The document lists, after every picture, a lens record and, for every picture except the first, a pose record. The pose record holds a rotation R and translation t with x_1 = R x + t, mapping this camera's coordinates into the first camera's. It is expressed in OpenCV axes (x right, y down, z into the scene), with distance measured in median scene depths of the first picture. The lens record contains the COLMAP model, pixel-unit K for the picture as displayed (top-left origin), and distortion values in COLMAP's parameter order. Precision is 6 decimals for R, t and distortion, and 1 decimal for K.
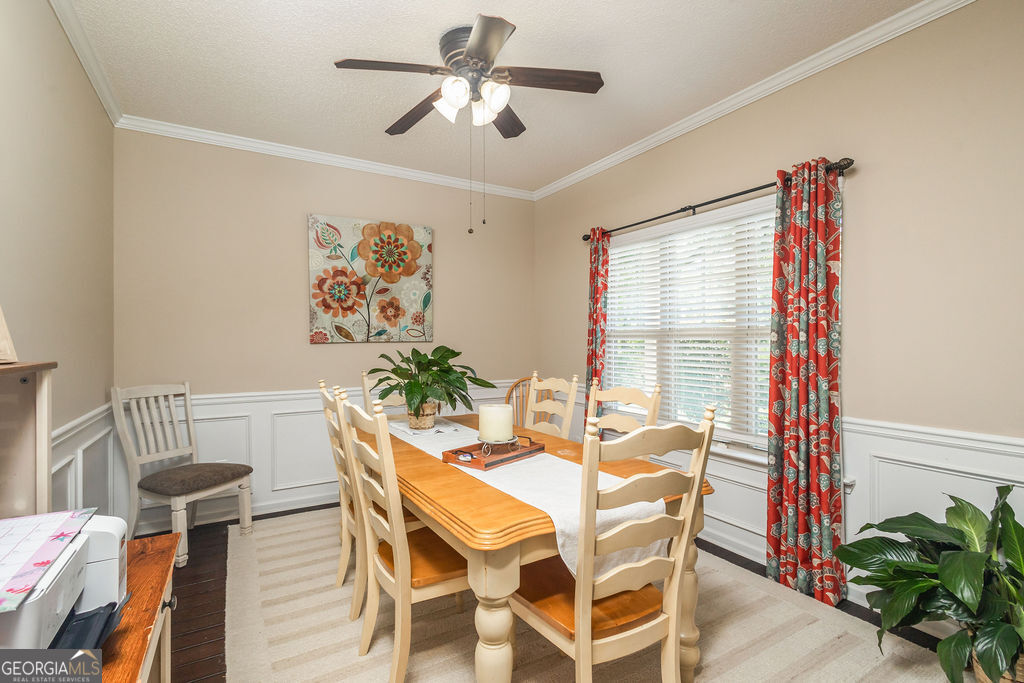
lens RADIAL K [[477.4, 0, 512.8], [0, 477.4, 338.0], [0, 0, 1]] dist [0.000265, 0.000268]
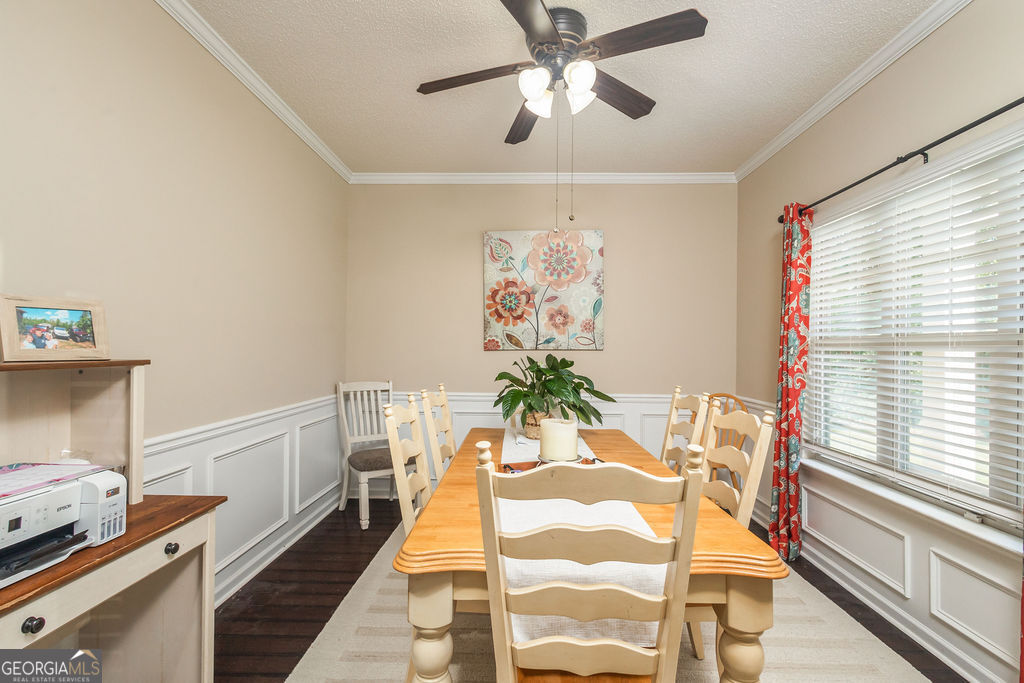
lens RADIAL K [[480.5, 0, 513.2], [0, 480.5, 344.9], [0, 0, 1]] dist [0.002198, 0.000813]
pose [[0.847032, 0.005064, -0.531518, 0.207637], [-0.006821, 0.999976, -0.001342, 0.000052], [0.531498, 0.004762, 0.847046, 0.102720]]
